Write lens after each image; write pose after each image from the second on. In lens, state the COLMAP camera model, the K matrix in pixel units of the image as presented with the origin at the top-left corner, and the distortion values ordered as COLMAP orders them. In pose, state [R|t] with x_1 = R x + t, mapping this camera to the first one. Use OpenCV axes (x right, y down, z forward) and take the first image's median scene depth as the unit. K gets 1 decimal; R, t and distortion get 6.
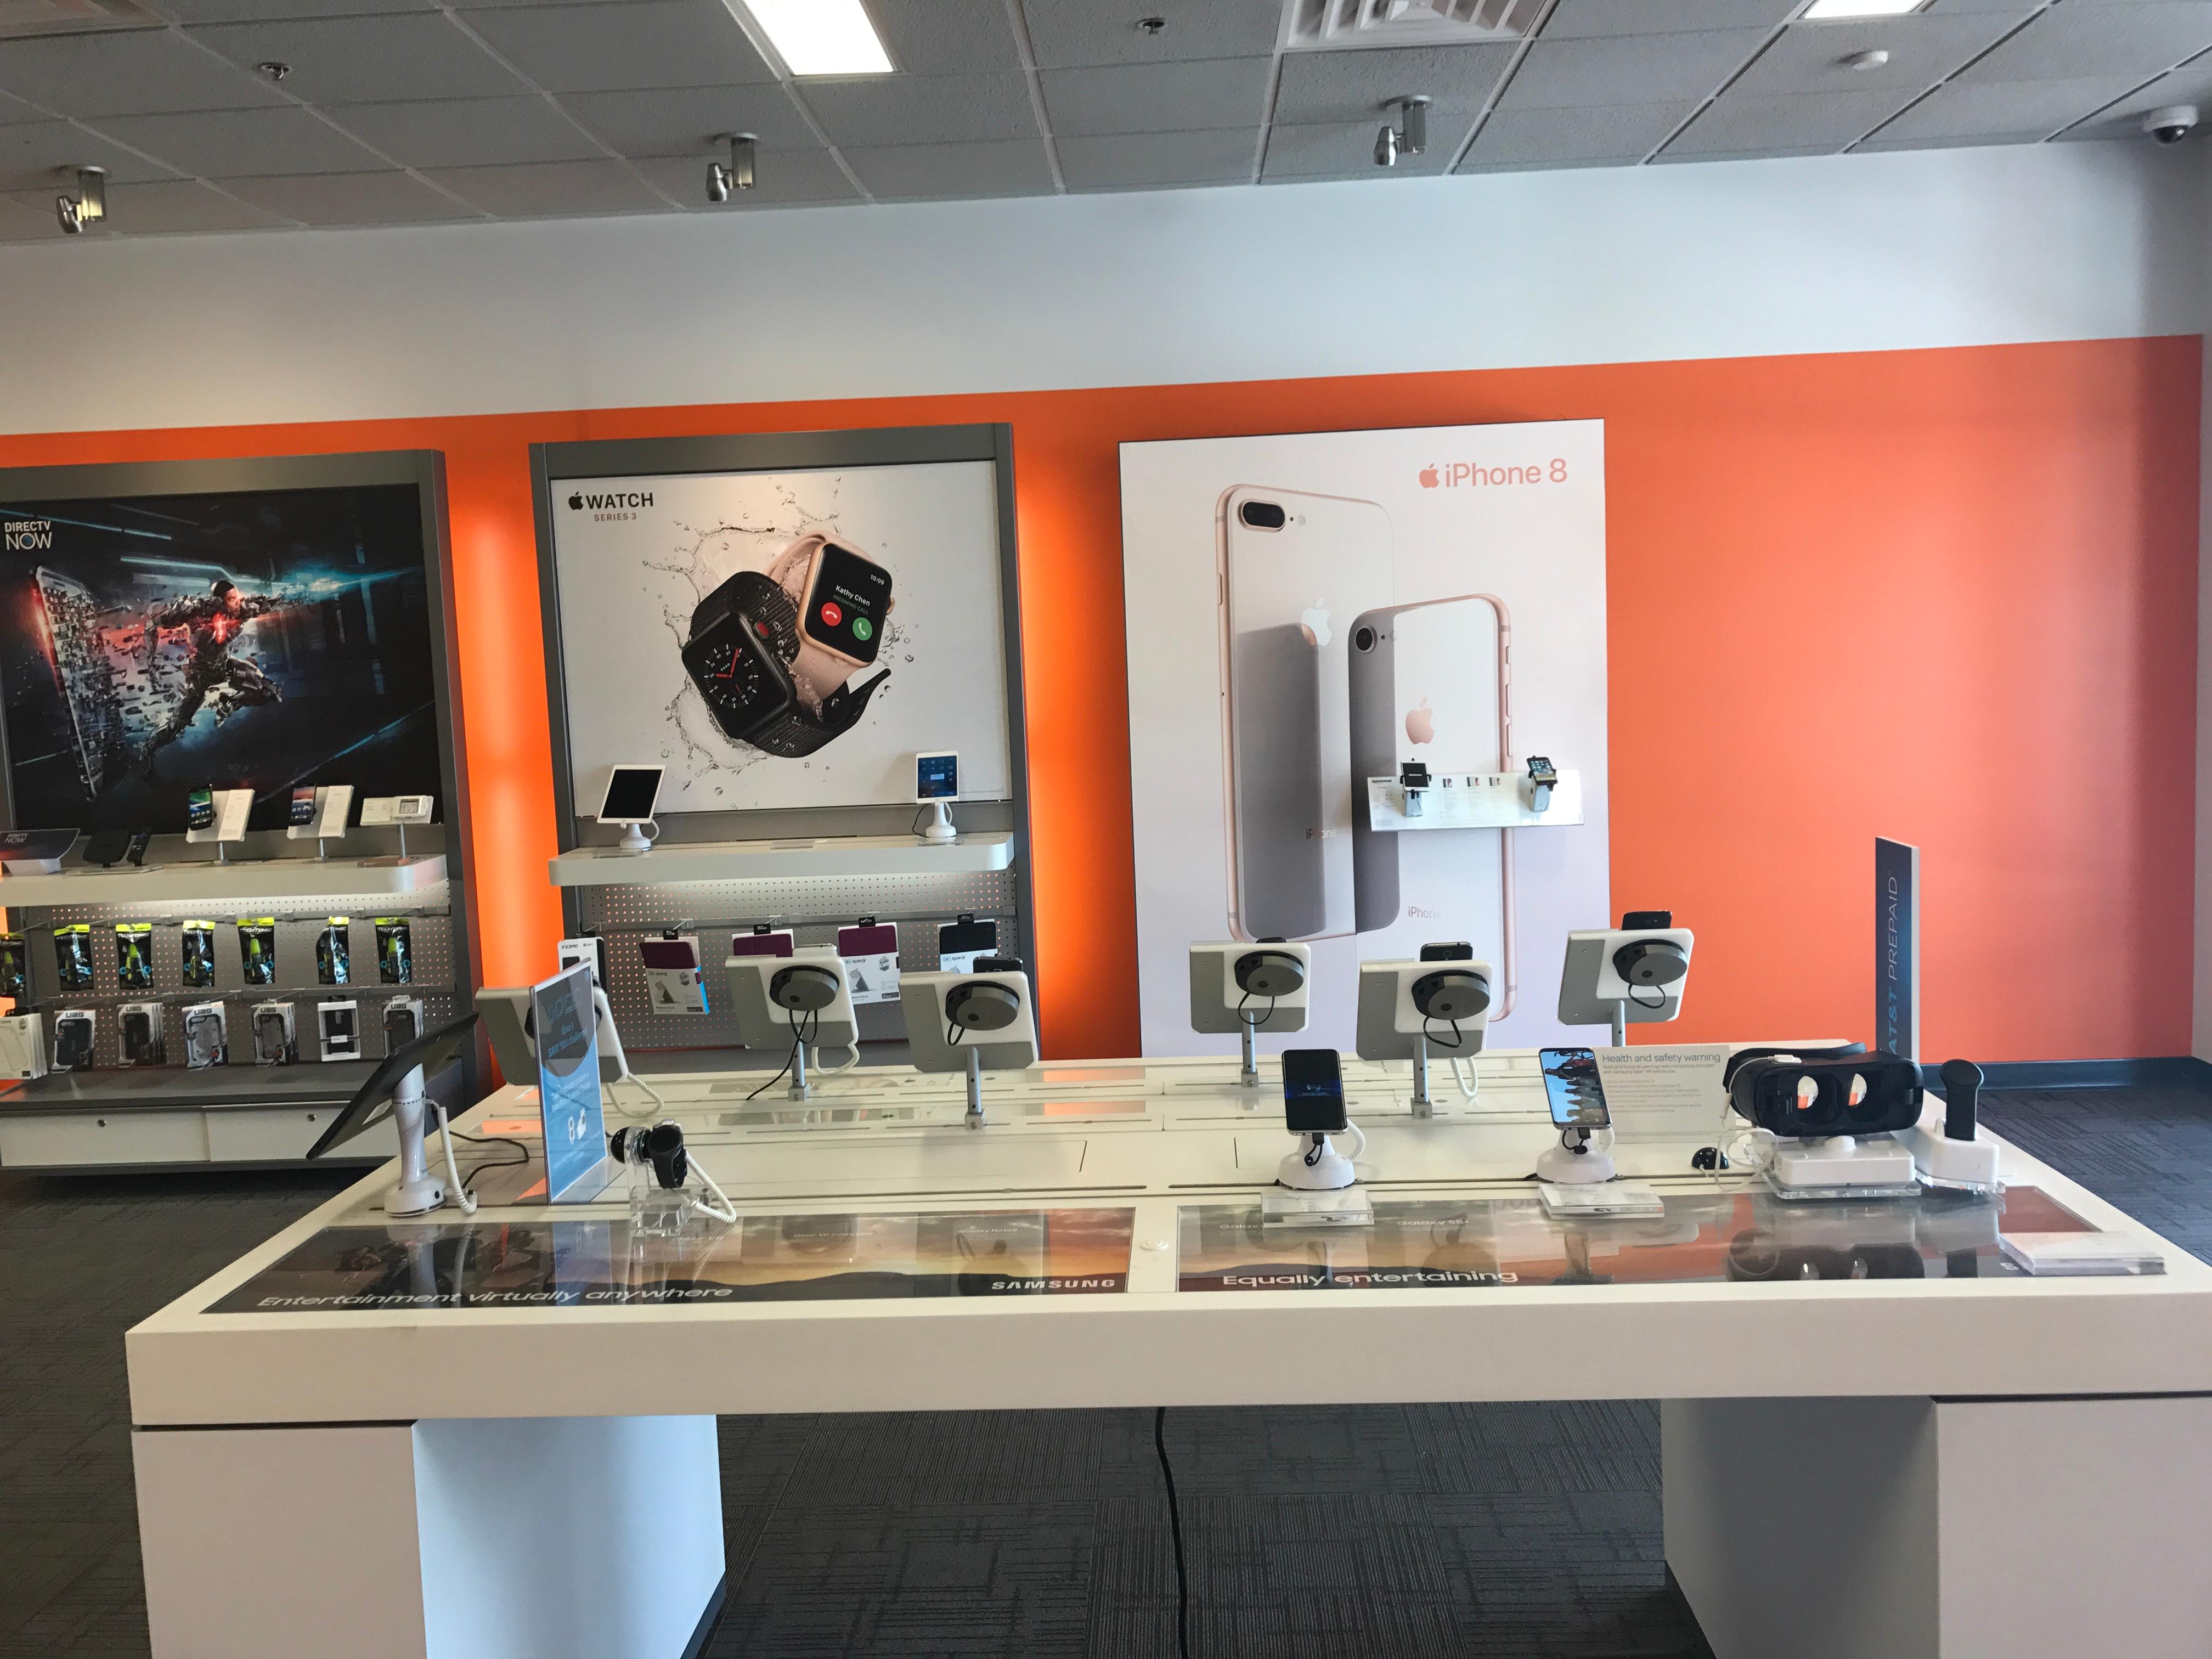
lens RADIAL K [[1807.8, 0, 1096.4], [0, 1807.8, 814.3], [0, 0, 1]] dist [0.036143, 0.019776]
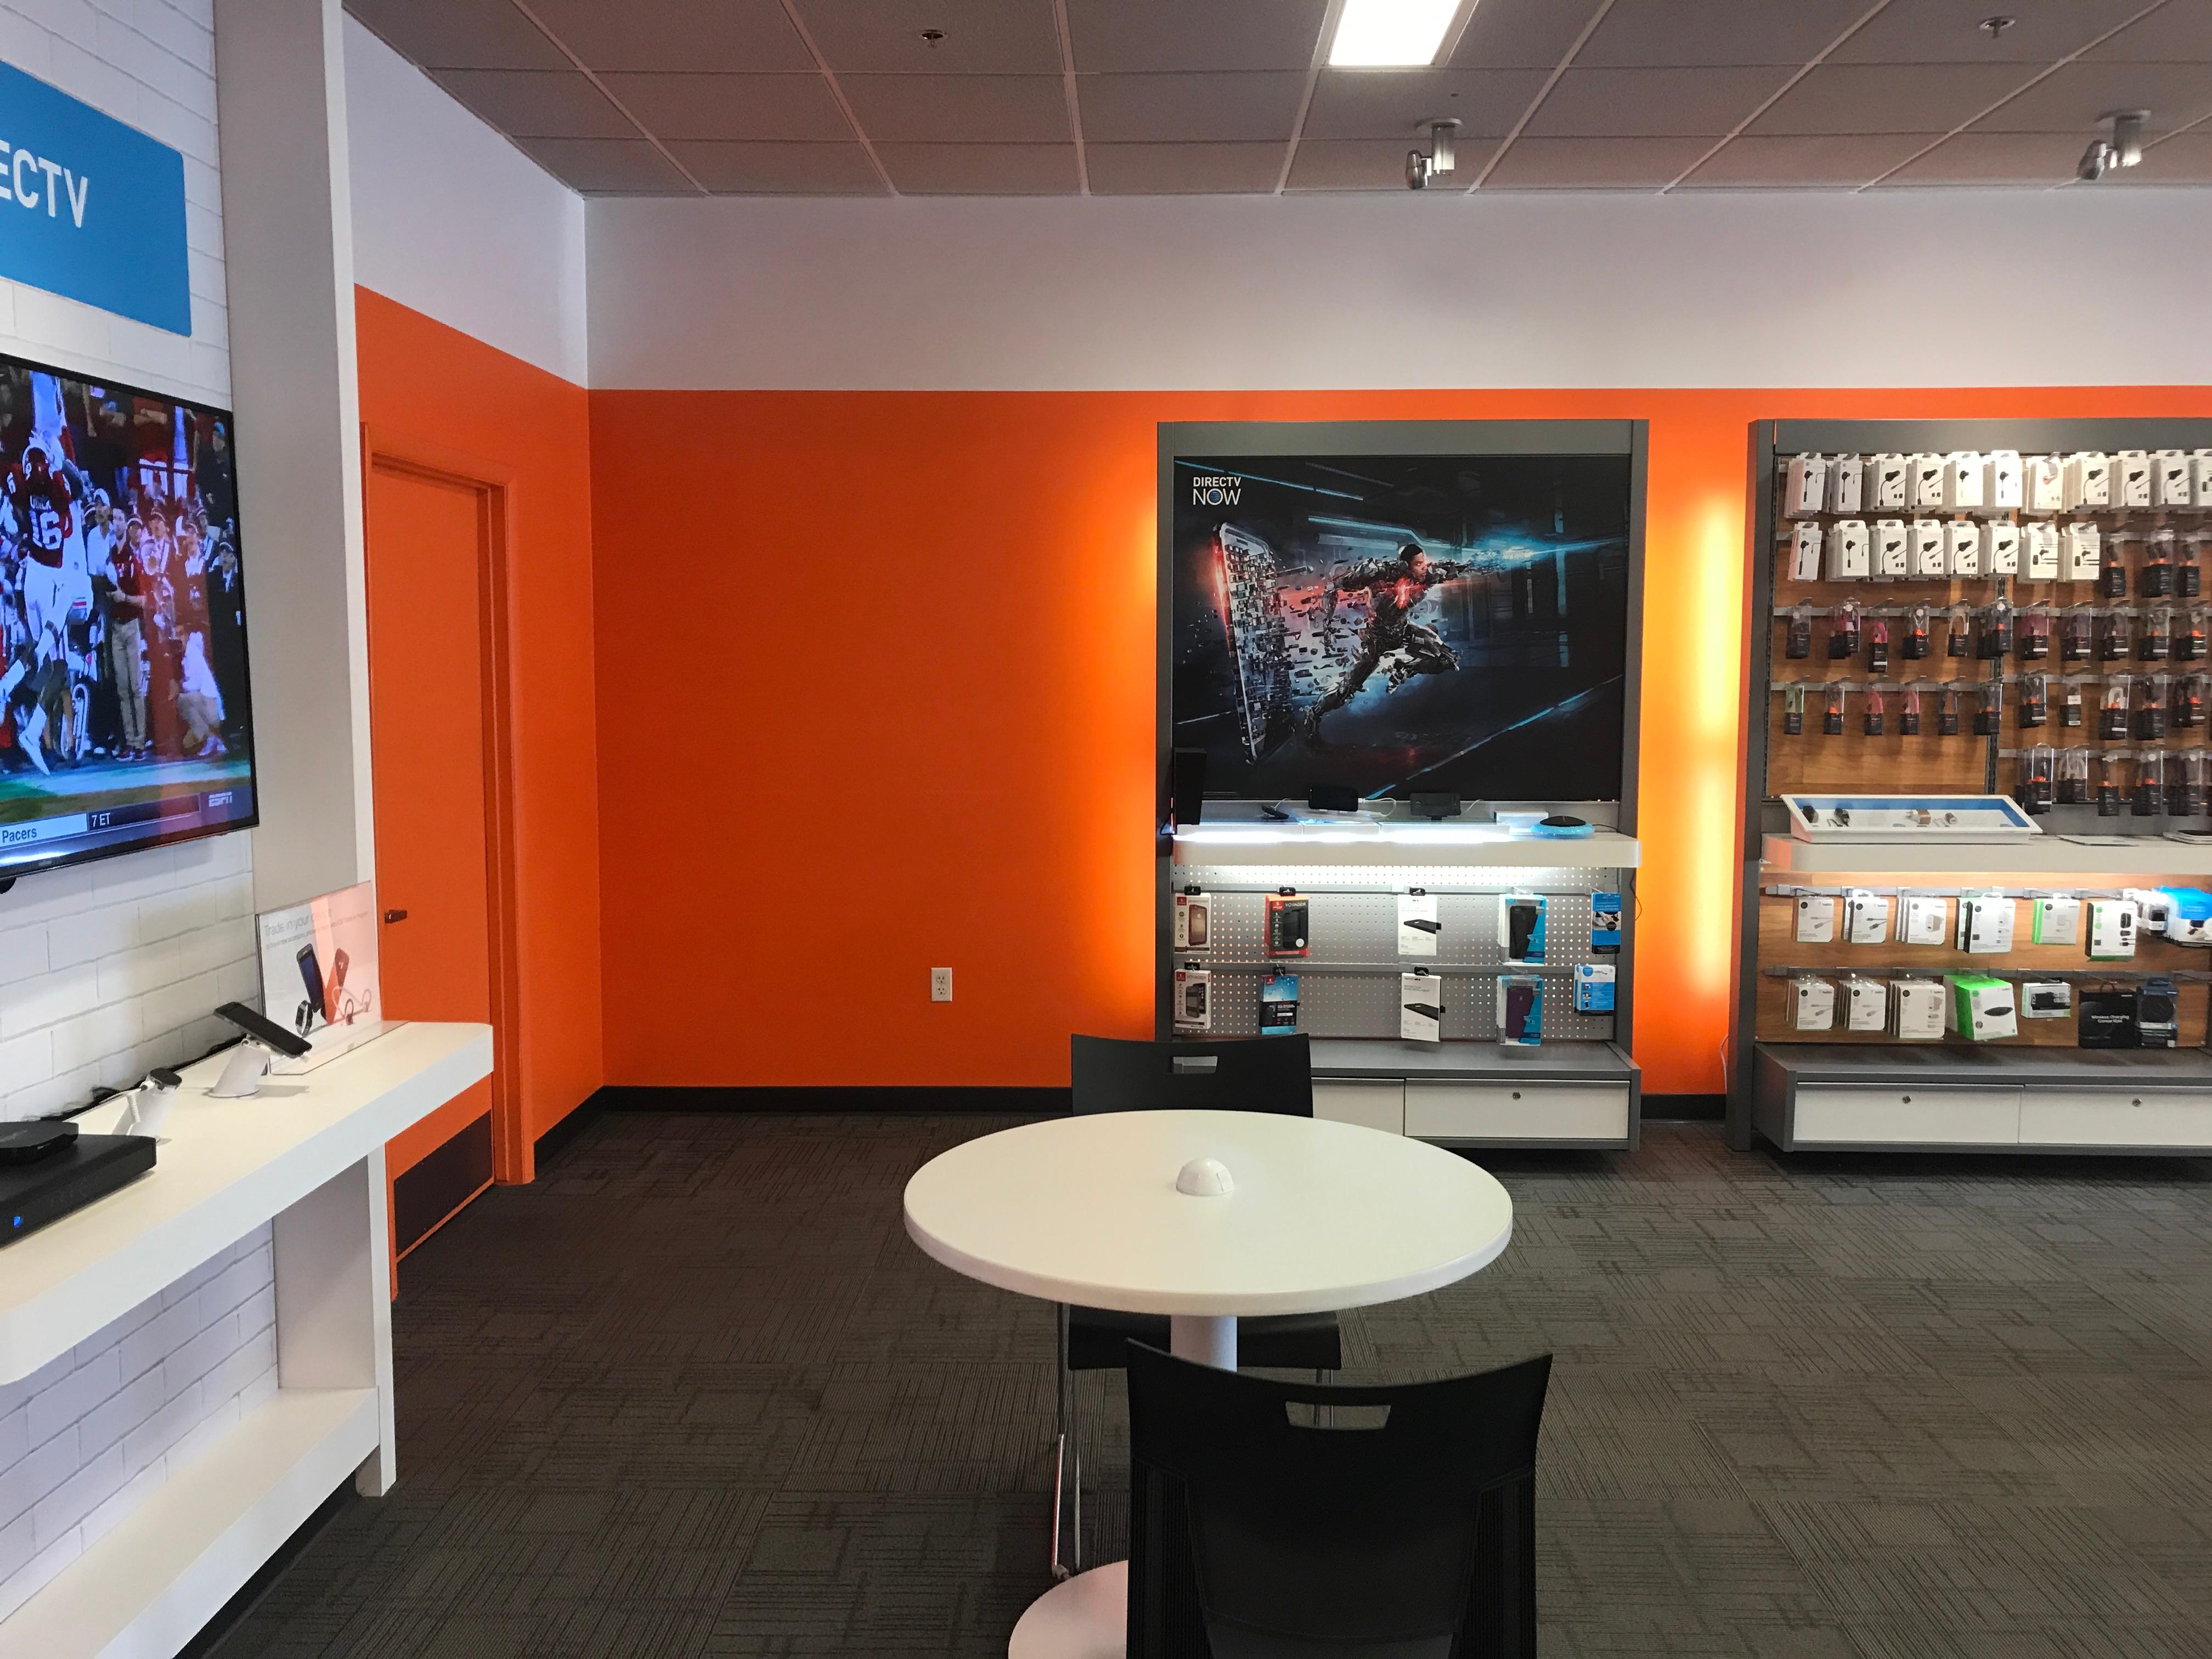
lens RADIAL K [[1807.8, 0, 1120.0], [0, 1807.8, 782.2], [0, 0, 1]] dist [0.036143, 0.019776]
pose [[0.998093, 0.039678, 0.047291, -0.672294], [-0.038740, 0.999037, -0.020583, 0.025149], [-0.048062, 0.018712, 0.998669, 0.040085]]
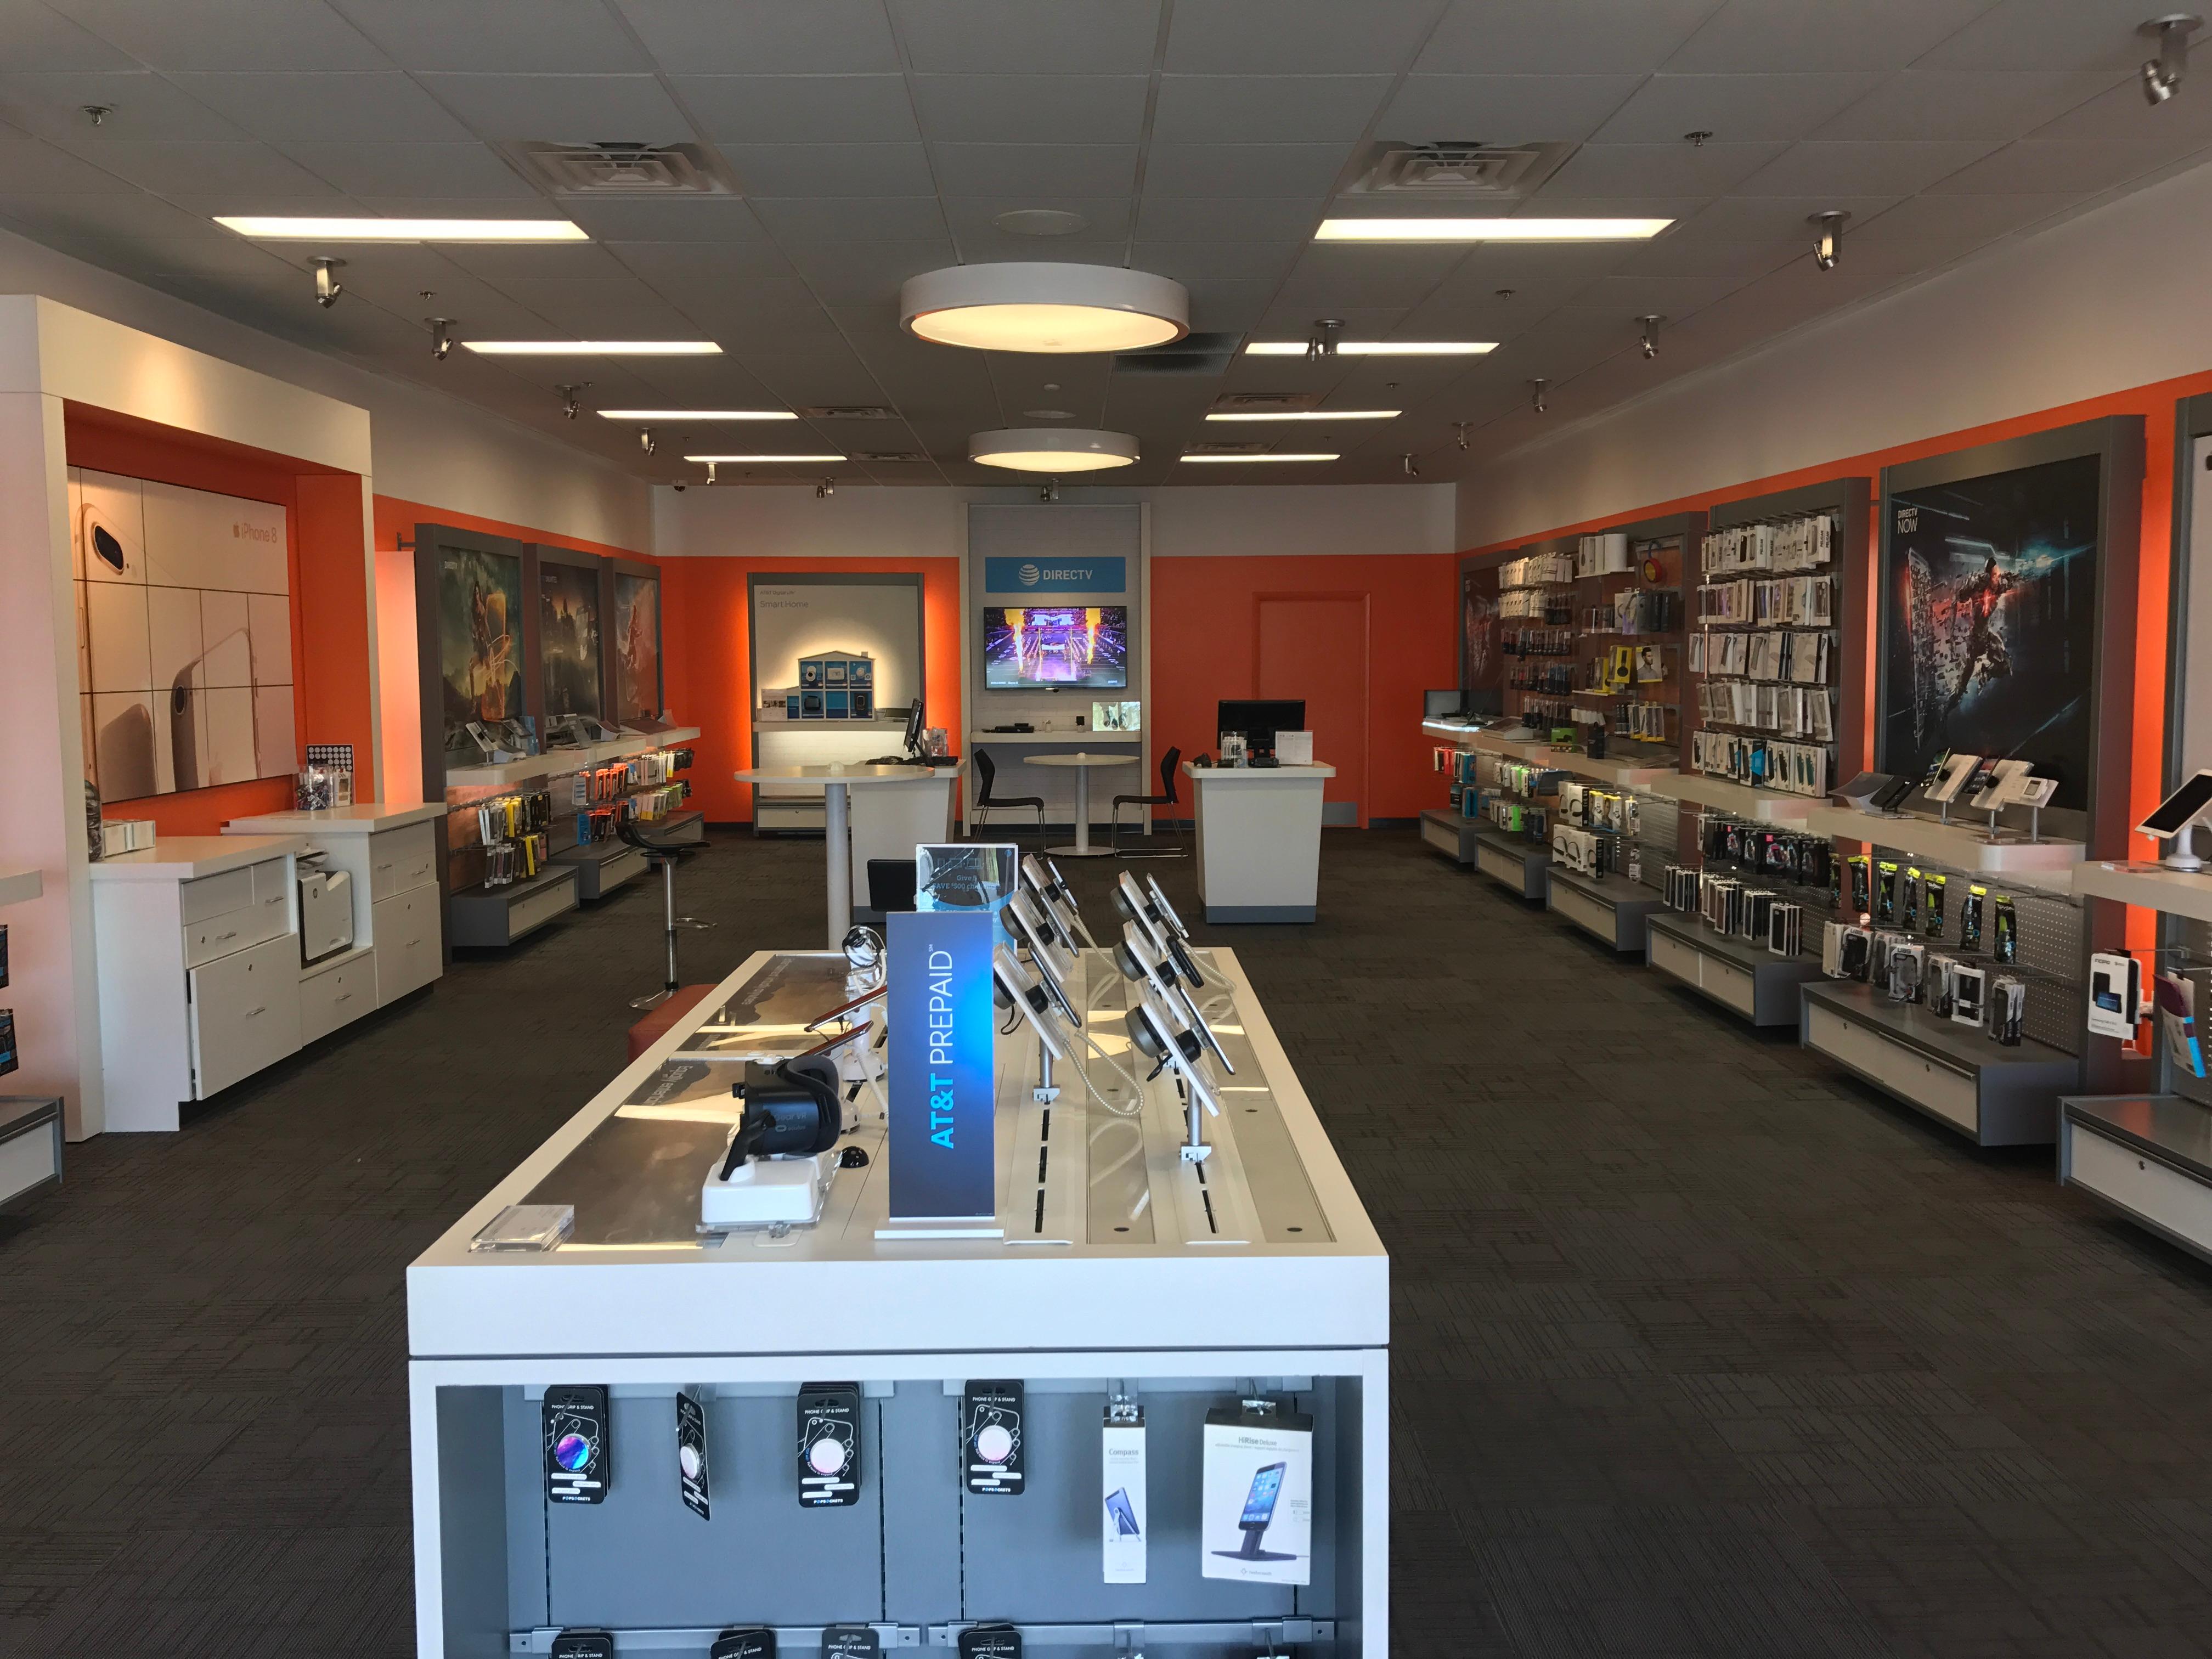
lens RADIAL K [[1807.8, 0, 1106.6], [0, 1807.8, 810.0], [0, 0, 1]] dist [0.036143, 0.019776]
pose [[0.087678, 0.128219, -0.987863, 0.538132], [-0.084722, 0.989048, 0.120853, -0.067603], [0.992540, 0.073097, 0.097580, 0.396969]]
